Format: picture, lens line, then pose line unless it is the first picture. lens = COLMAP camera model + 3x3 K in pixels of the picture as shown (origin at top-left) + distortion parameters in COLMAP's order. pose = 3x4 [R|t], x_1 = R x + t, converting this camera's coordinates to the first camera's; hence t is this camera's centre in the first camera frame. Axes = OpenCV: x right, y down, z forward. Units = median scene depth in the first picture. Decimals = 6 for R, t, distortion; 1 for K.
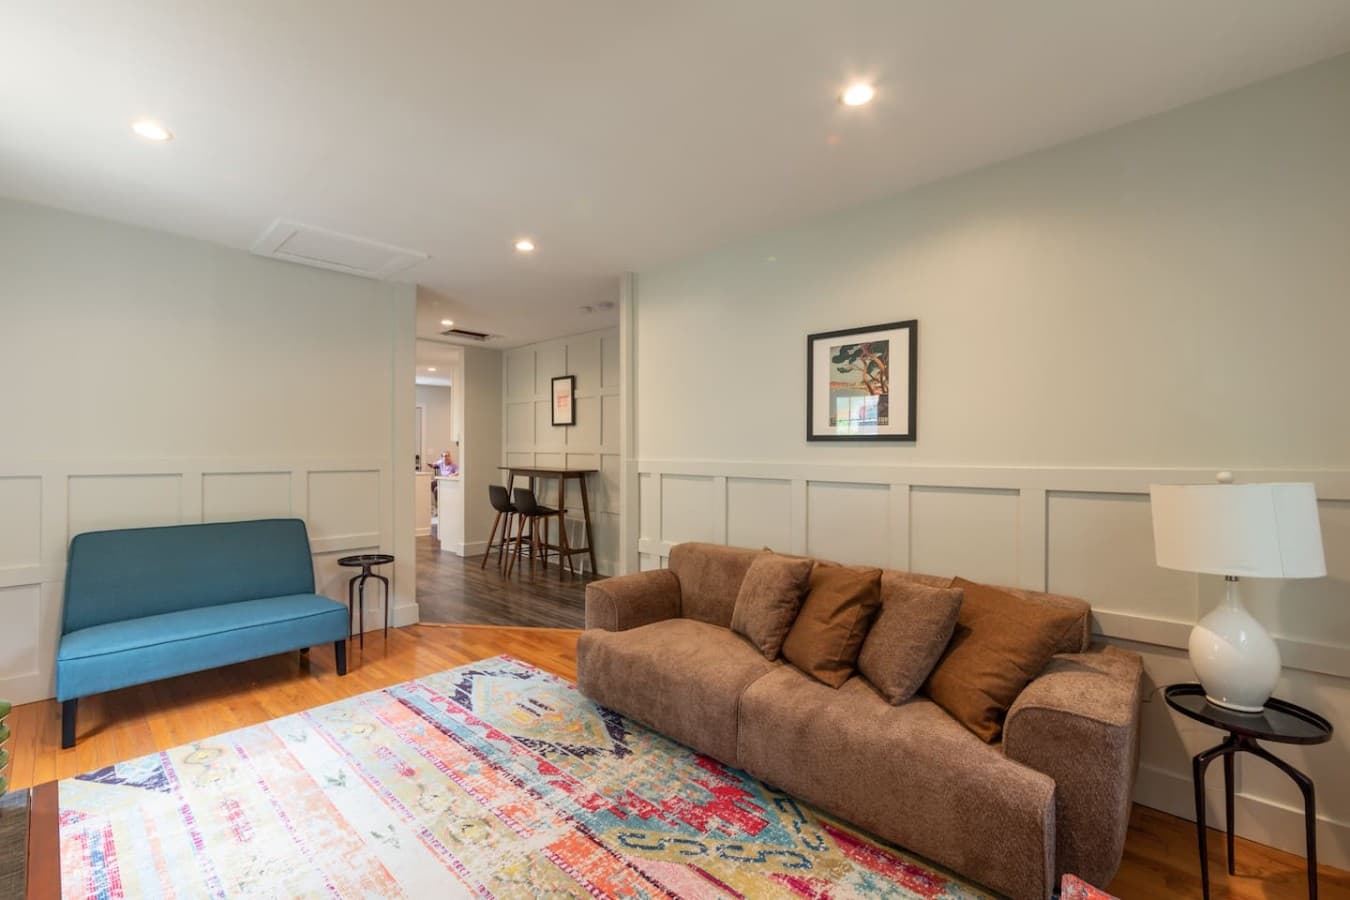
lens RADIAL K [[563.2, 0, 661.0], [0, 563.2, 447.1], [0, 0, 1]] dist [0.002557, 0.000232]
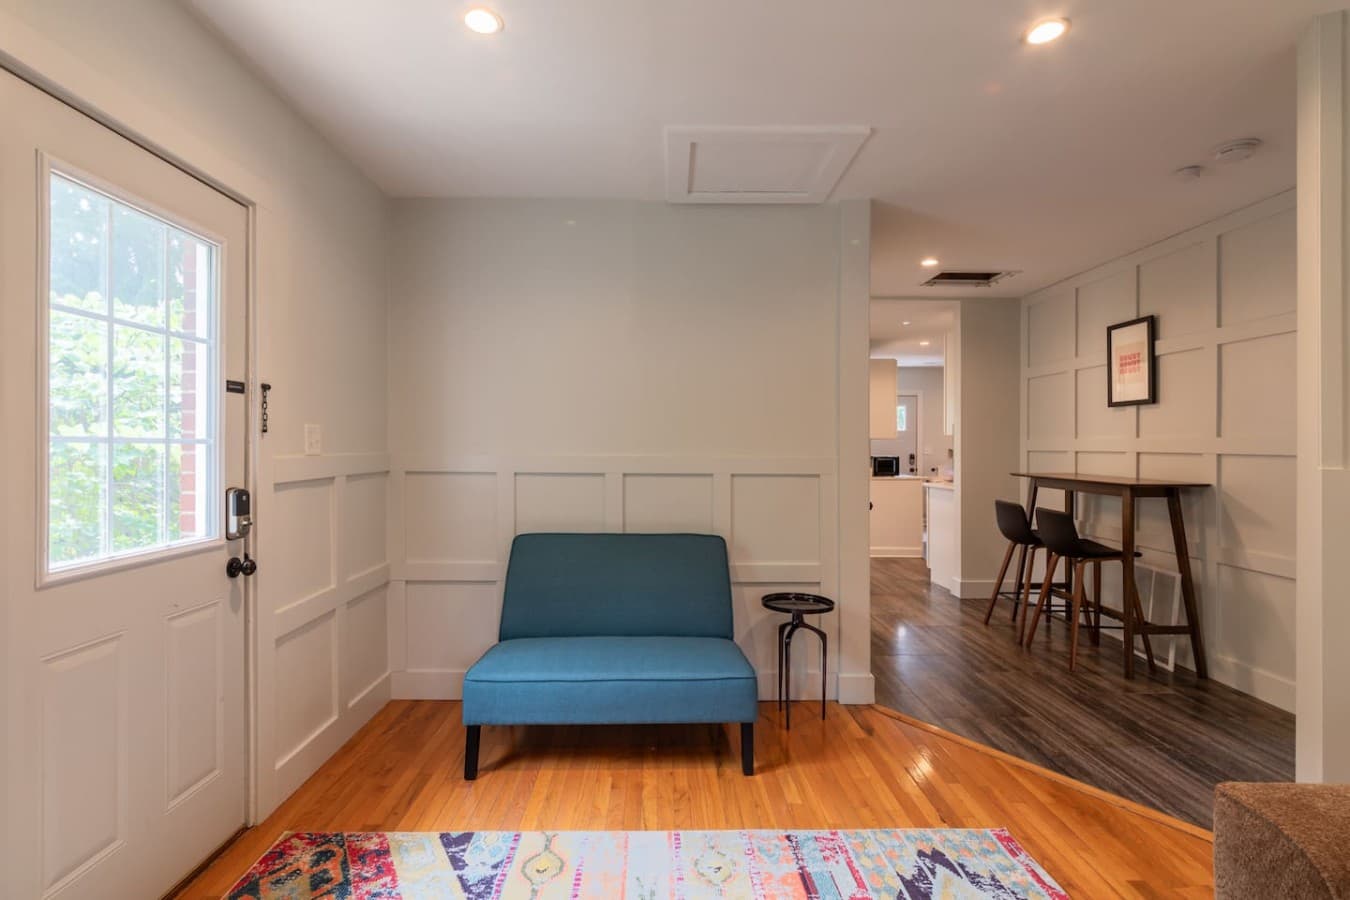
lens RADIAL K [[638.0, 0, 679.2], [0, 638.0, 448.3], [0, 0, 1]] dist [-0.001062, -0.000412]
pose [[0.709970, 0.000833, -0.704231, -0.051708], [0.002822, 0.999988, 0.004029, 0.003483], [0.704226, -0.004848, 0.709959, 0.253802]]
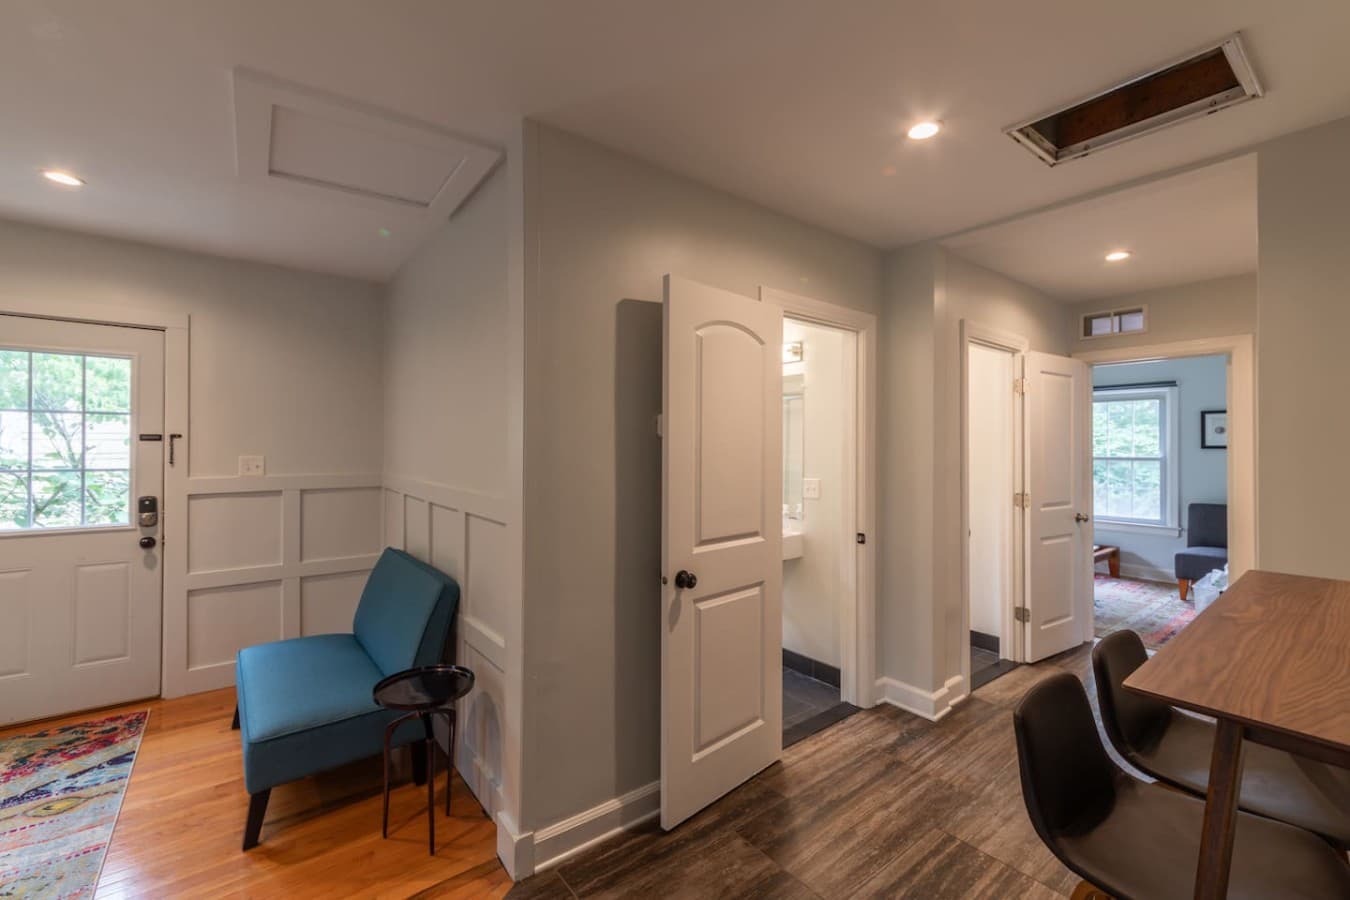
lens RADIAL K [[558.5, 0, 675.0], [0, 558.5, 450.0], [0, 0, 1]] dist [-0.001932, 0.003734]
pose [[-0.137215, -0.002504, -0.990538, -0.011866], [-0.000410, 0.999997, -0.002471, -0.019950], [0.990541, 0.000067, -0.137215, 0.998111]]
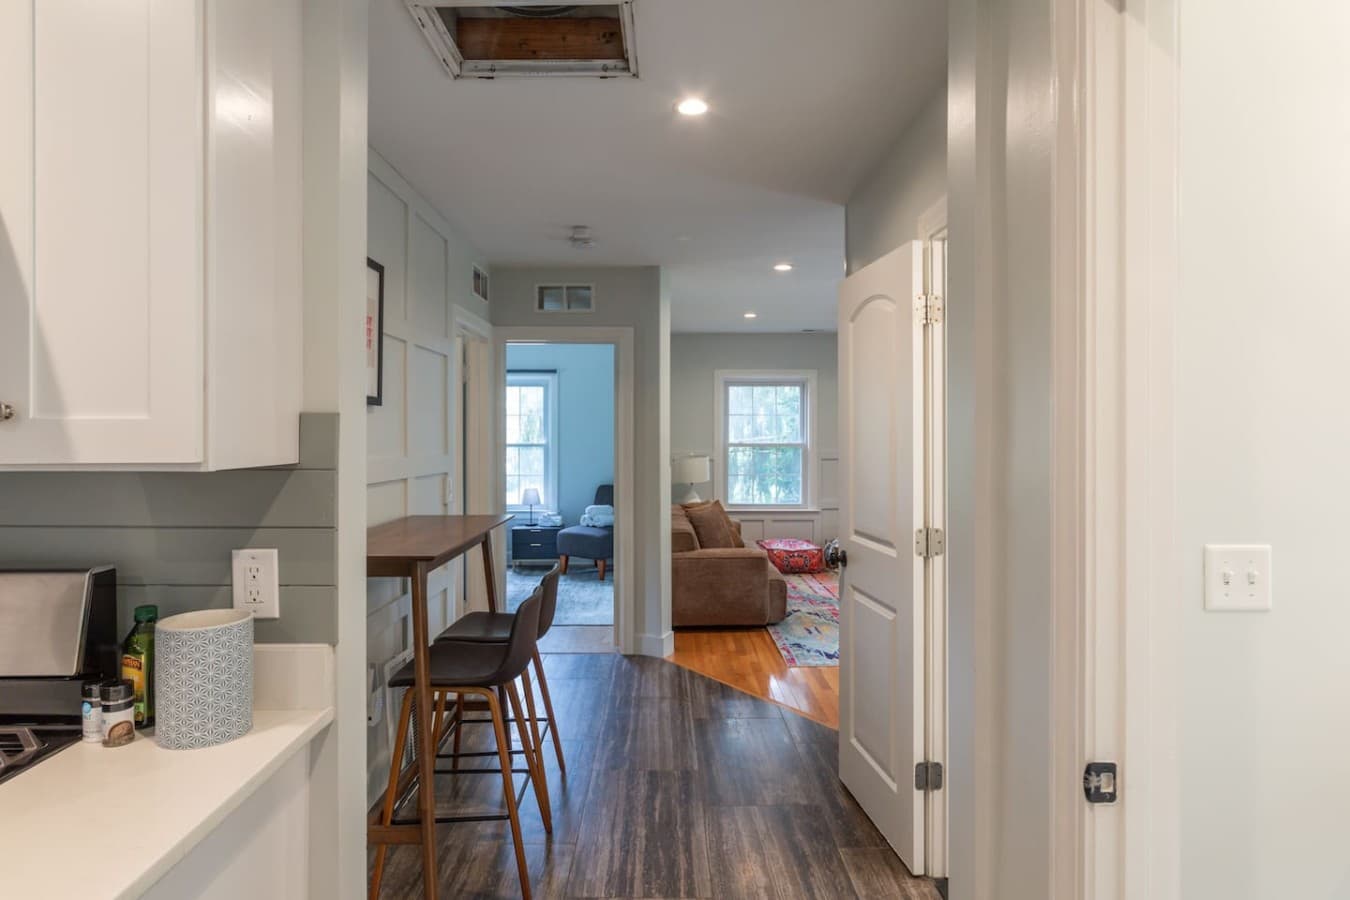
lens RADIAL K [[797.6, 0, 669.9], [0, 797.6, 433.8], [0, 0, 1]] dist [-0.000188, -0.000158]
pose [[-0.700536, -0.002692, 0.713612, -0.797590], [-0.003260, 0.999995, 0.000571, -0.025731], [-0.713610, -0.001926, -0.700541, 1.505269]]
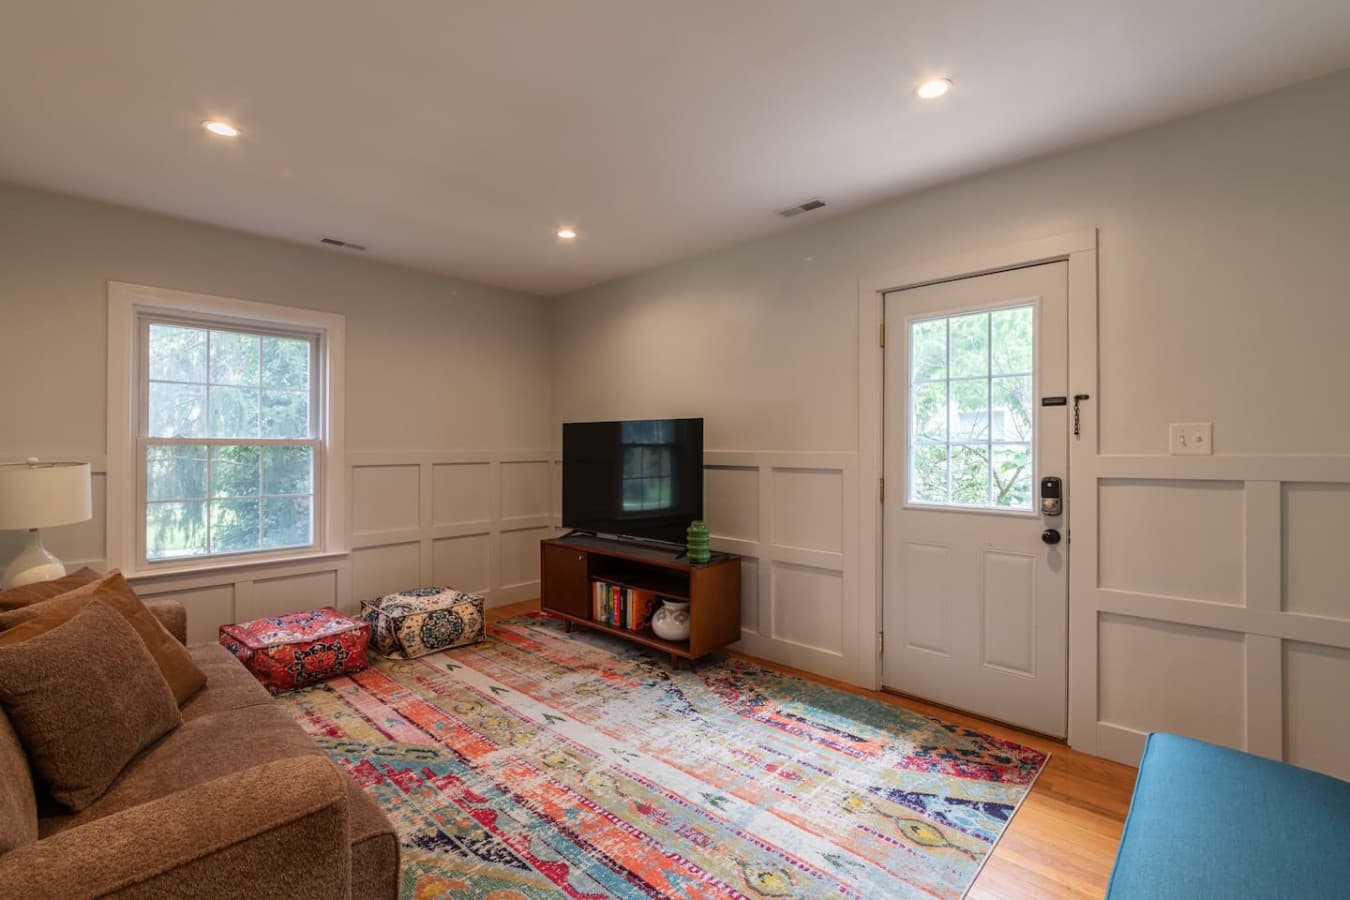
lens RADIAL K [[608.6, 0, 675.4], [0, 608.6, 446.3], [0, 0, 1]] dist [-0.001448, -0.000235]
pose [[-0.999969, -0.002220, -0.007514, -0.214324], [-0.002169, 0.999974, -0.006841, 0.007569], [0.007529, -0.006824, -0.999948, 0.859403]]
